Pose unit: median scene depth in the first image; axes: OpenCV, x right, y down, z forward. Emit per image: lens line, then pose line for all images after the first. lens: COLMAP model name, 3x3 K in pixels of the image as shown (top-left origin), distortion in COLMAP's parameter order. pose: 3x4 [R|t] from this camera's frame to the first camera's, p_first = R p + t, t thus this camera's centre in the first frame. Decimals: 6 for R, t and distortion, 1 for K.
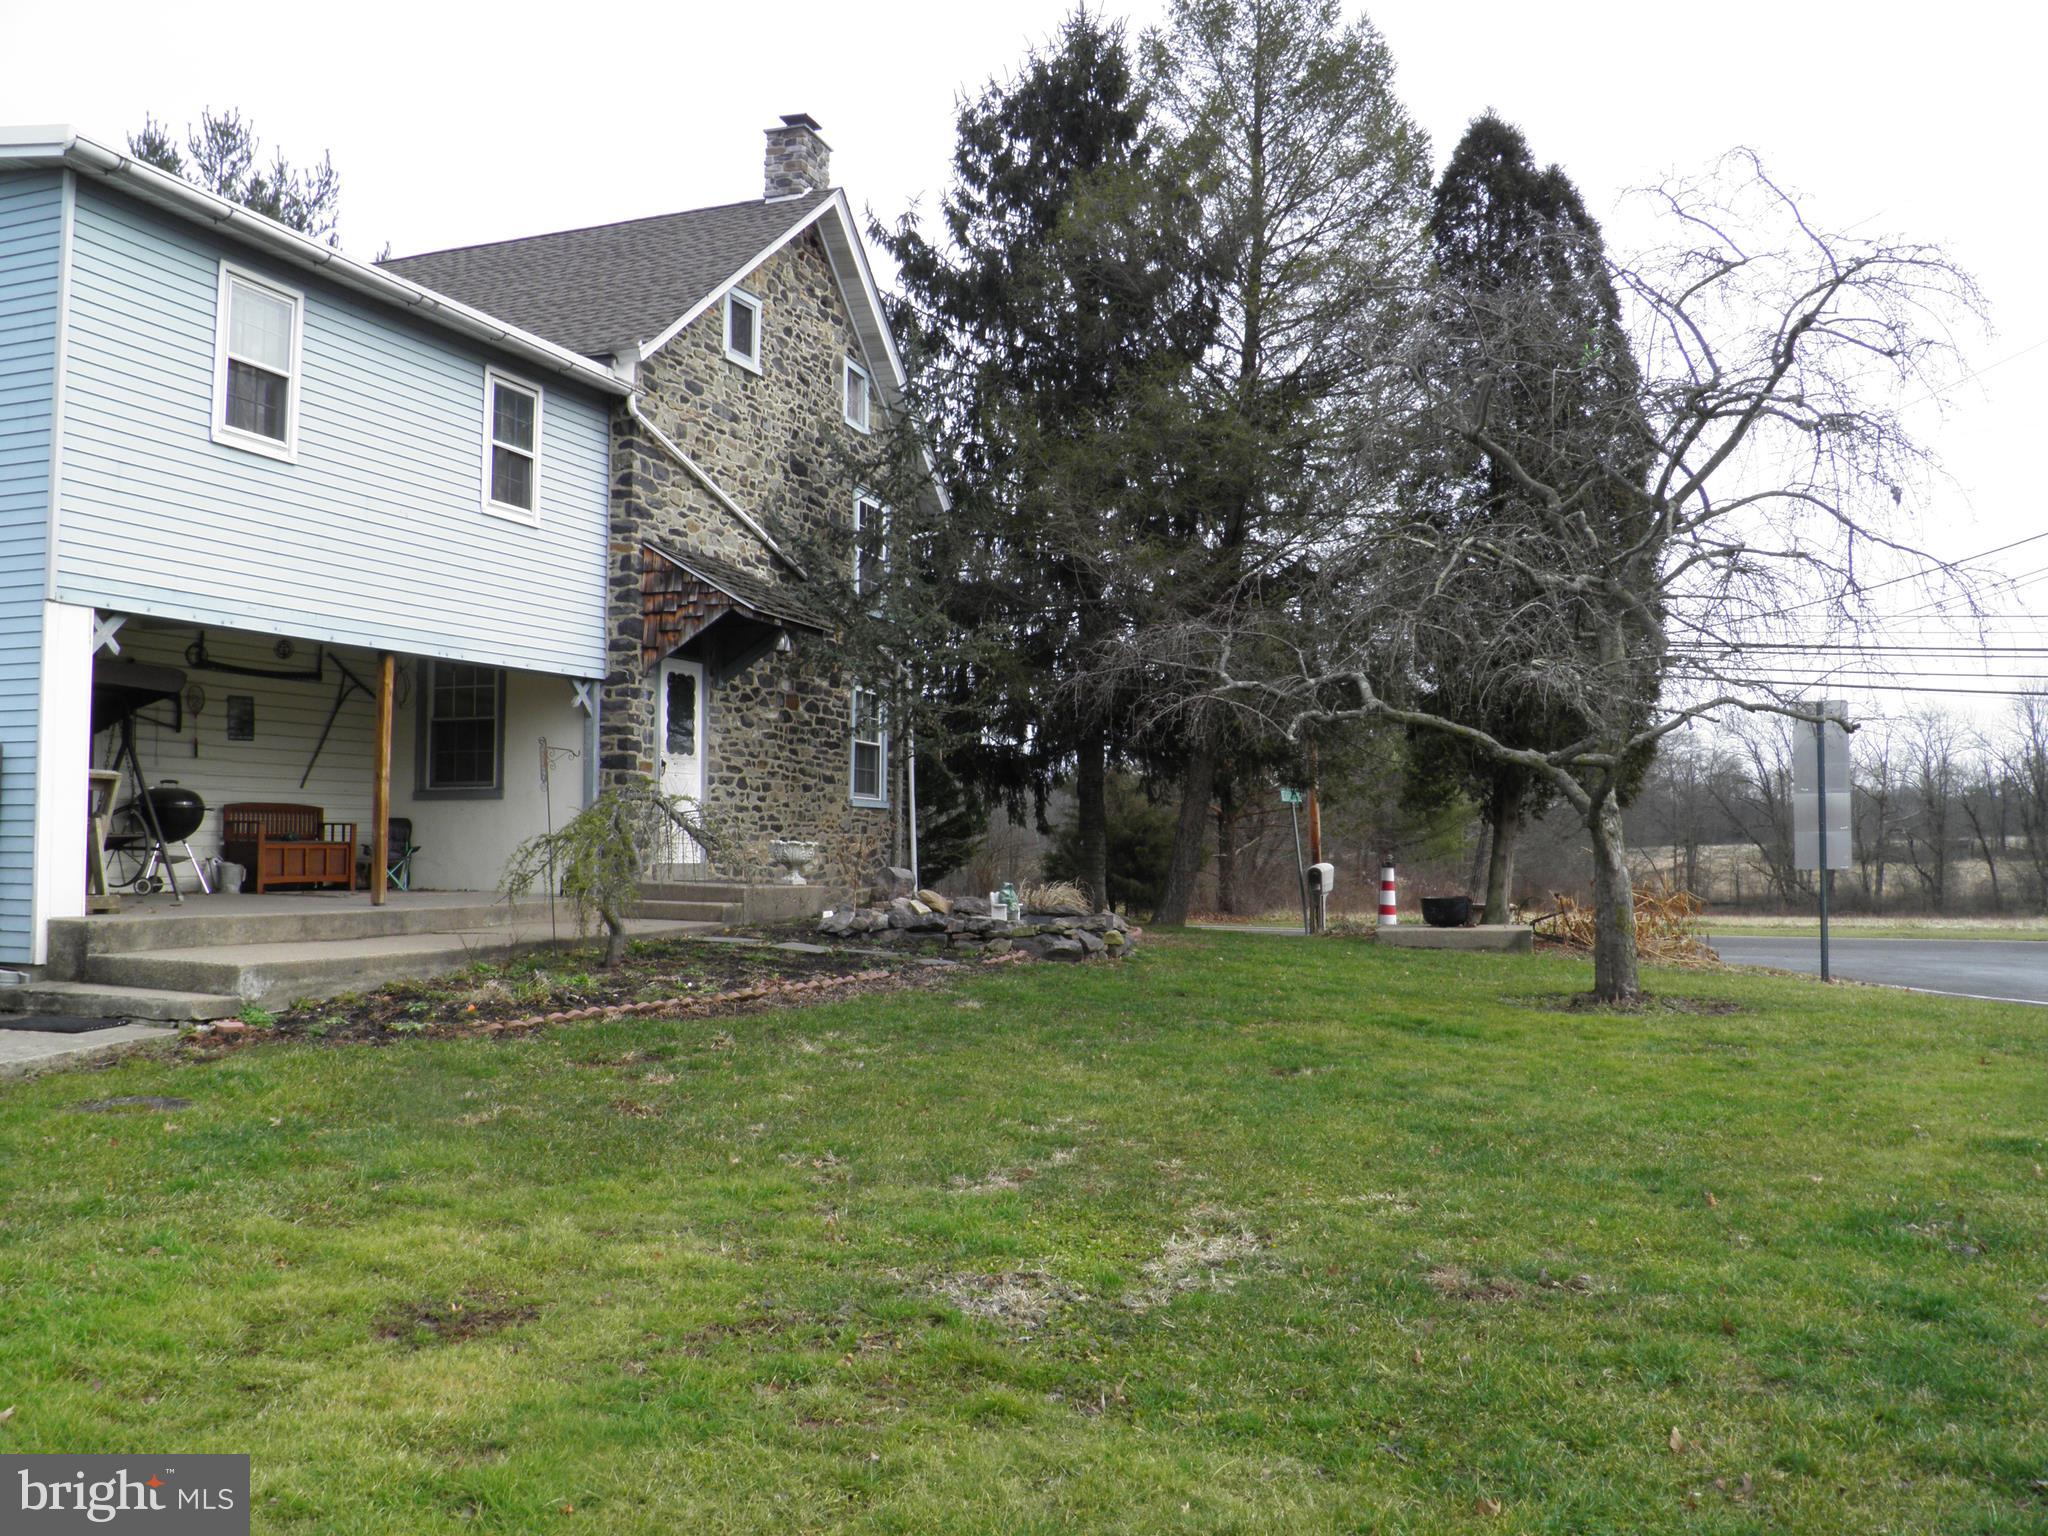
lens RADIAL K [[1701.0, 0, 1014.8], [0, 1701.0, 763.4], [0, 0, 1]] dist [-0.141919, 0.090373]
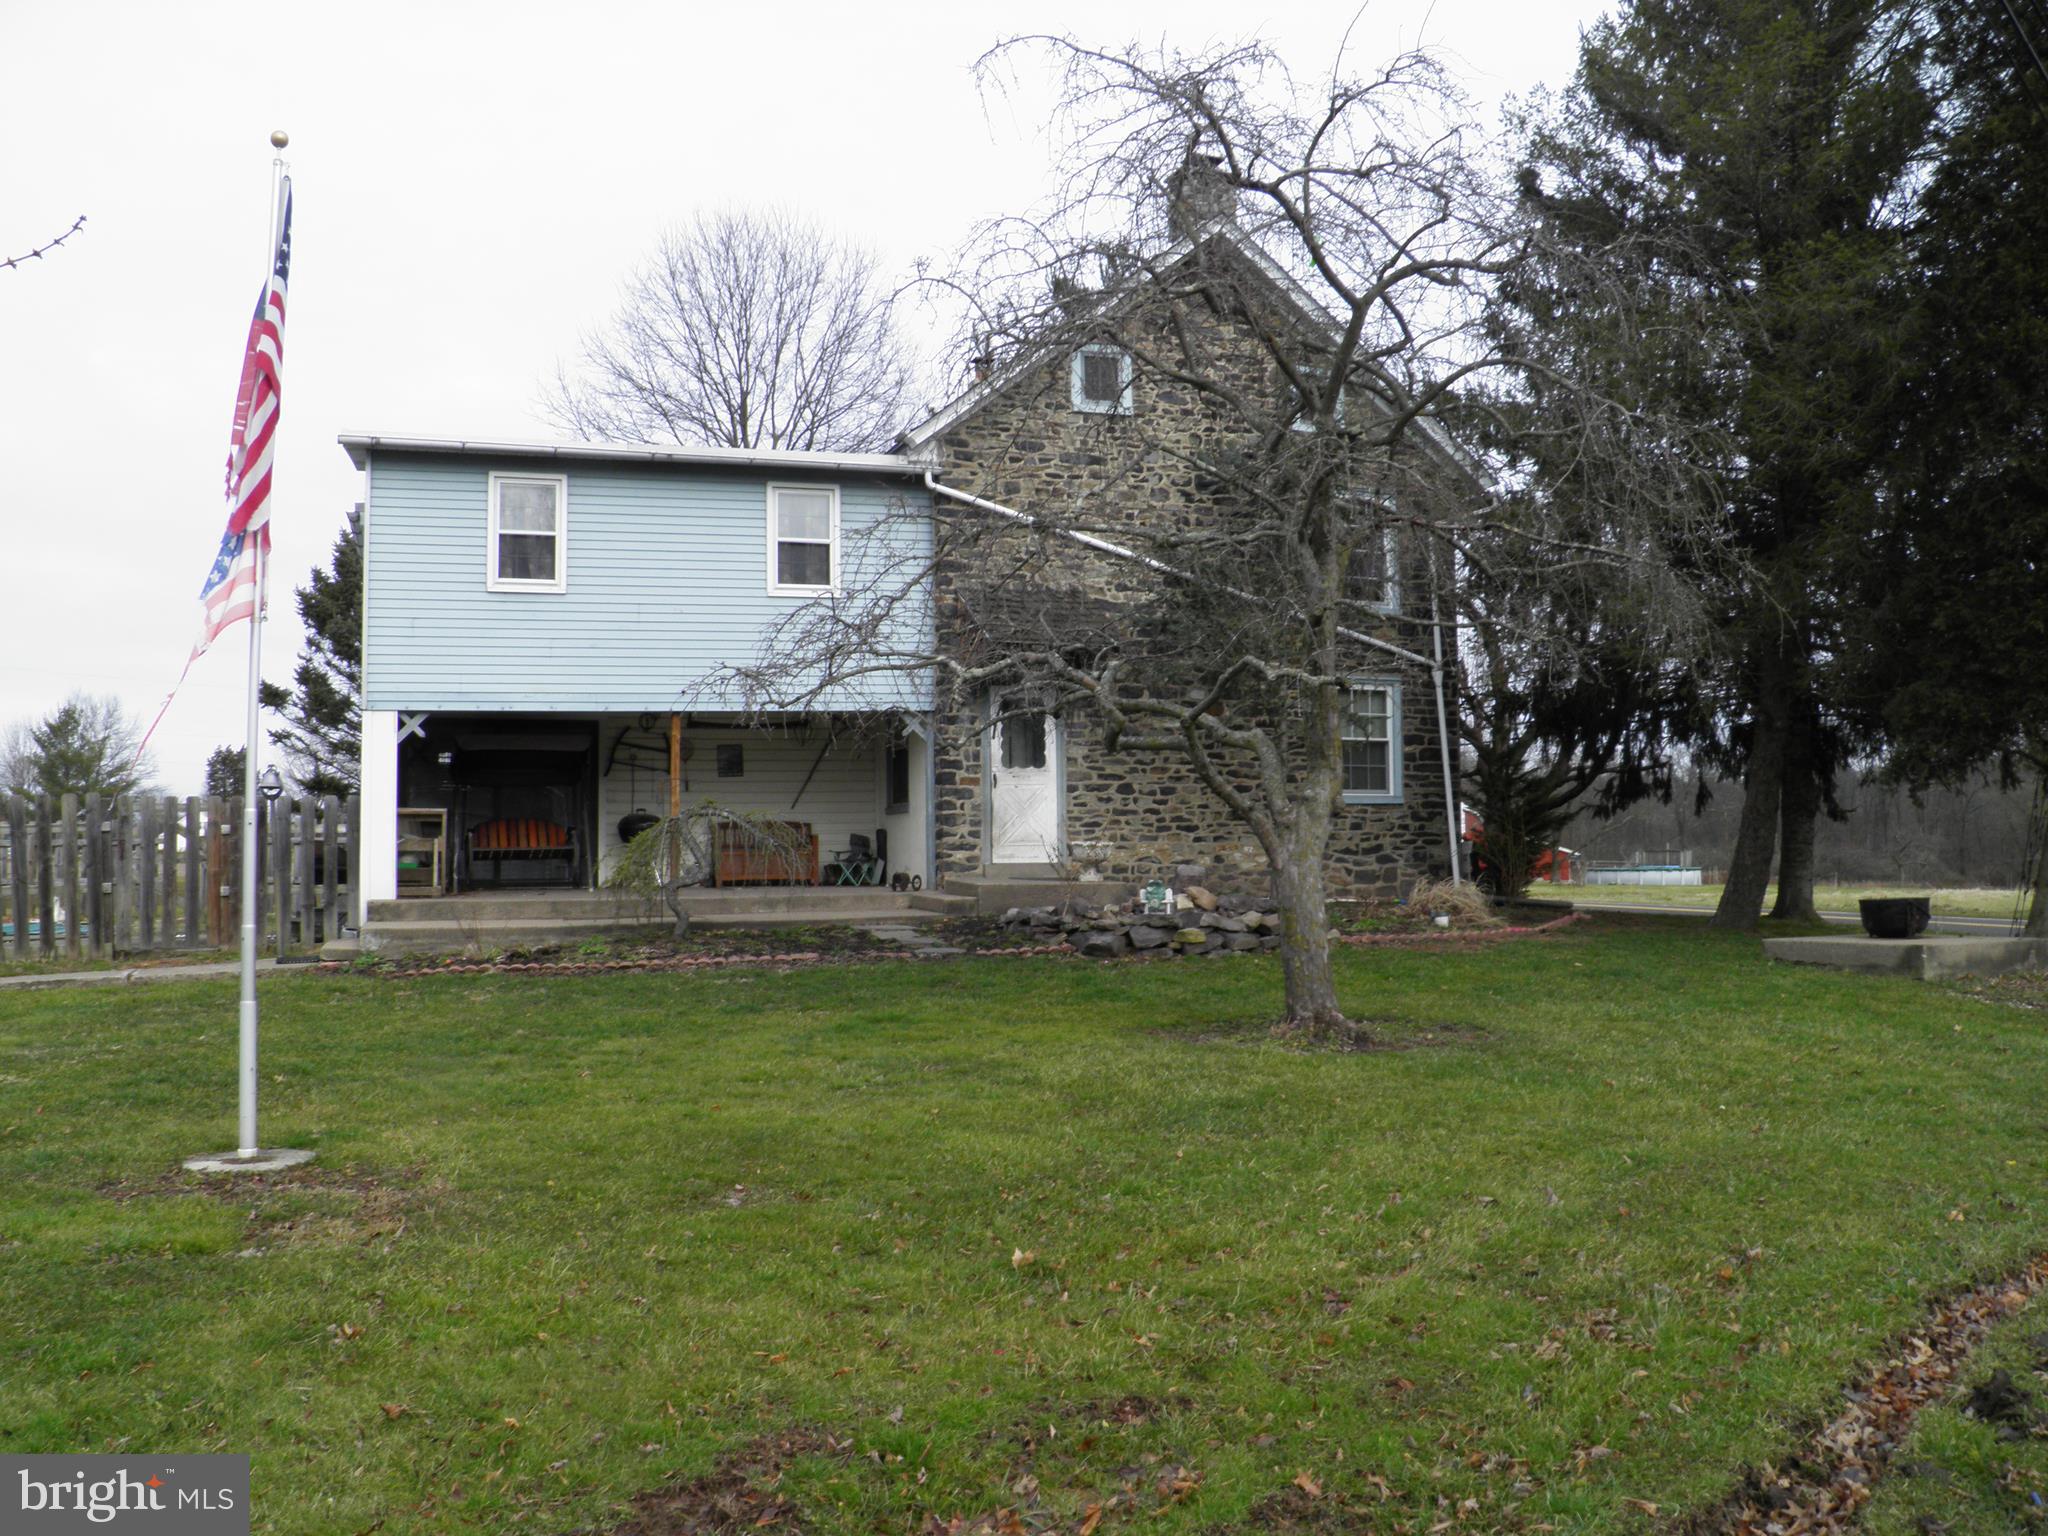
lens RADIAL K [[1701.0, 0, 1031.7], [0, 1701.0, 763.1], [0, 0, 1]] dist [-0.141919, 0.090373]
pose [[0.629754, -0.050298, -0.775164, 0.728422], [0.052838, 0.998364, -0.021854, 0.017420], [0.774995, -0.027195, 0.631382, 0.283984]]
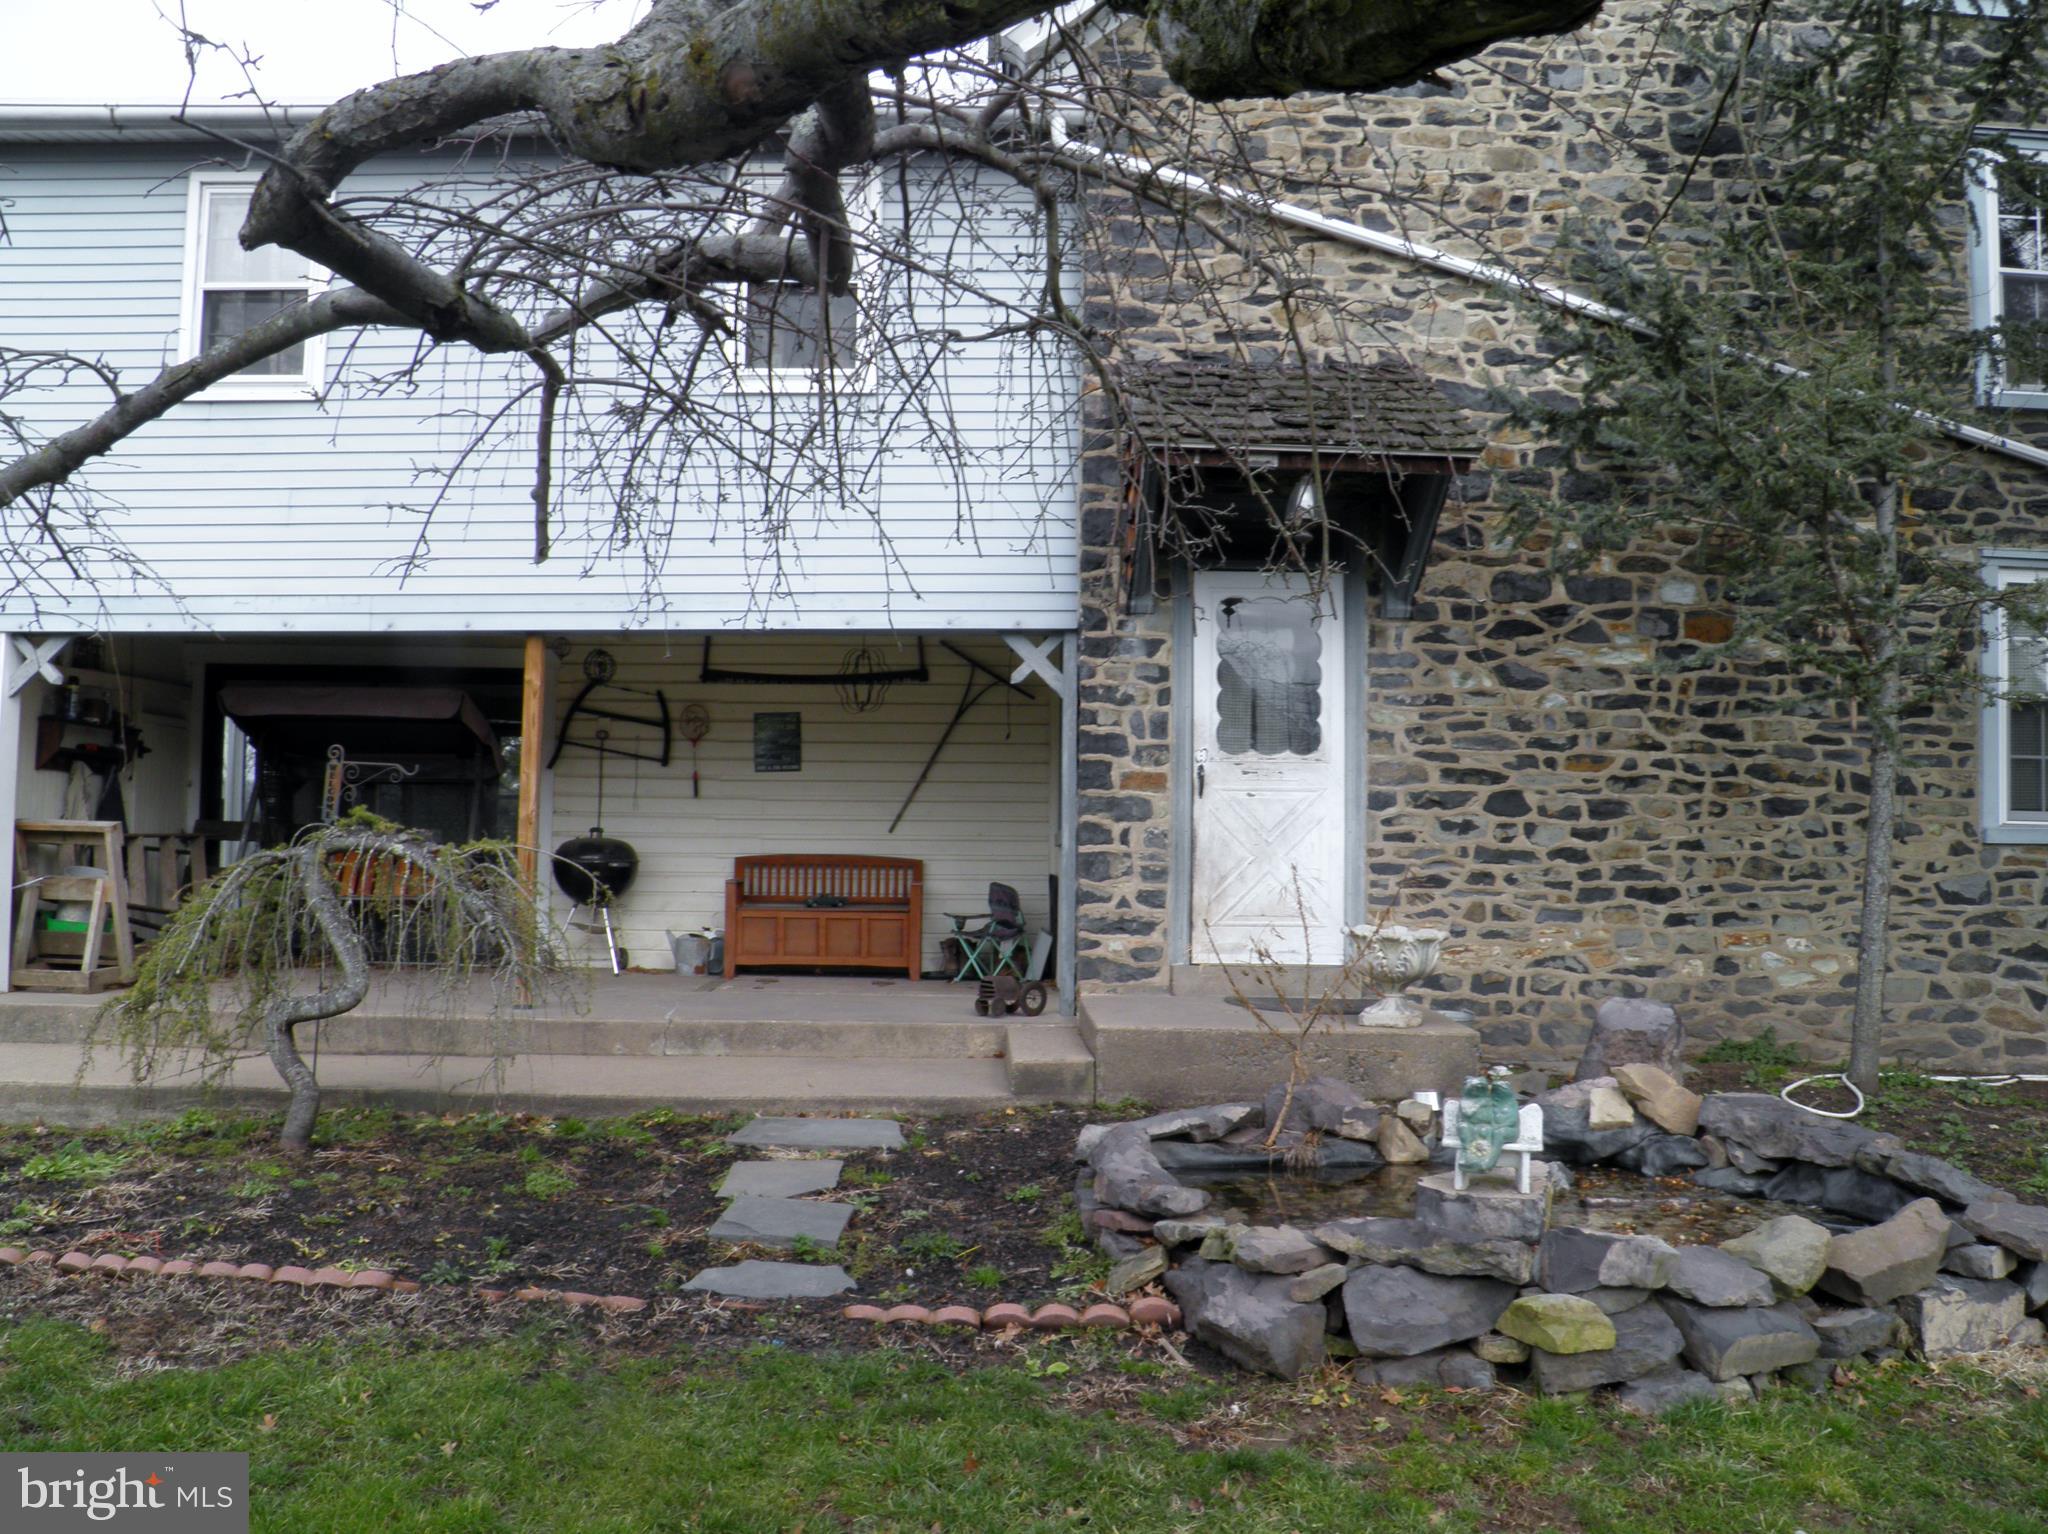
lens RADIAL K [[1701.0, 0, 1017.7], [0, 1701.0, 771.4], [0, 0, 1]] dist [-0.141919, 0.090373]
pose [[0.356634, -0.049027, -0.932957, 0.268862], [0.033712, 0.998647, -0.039592, 0.018695], [0.933636, -0.017332, 0.357804, 0.769367]]
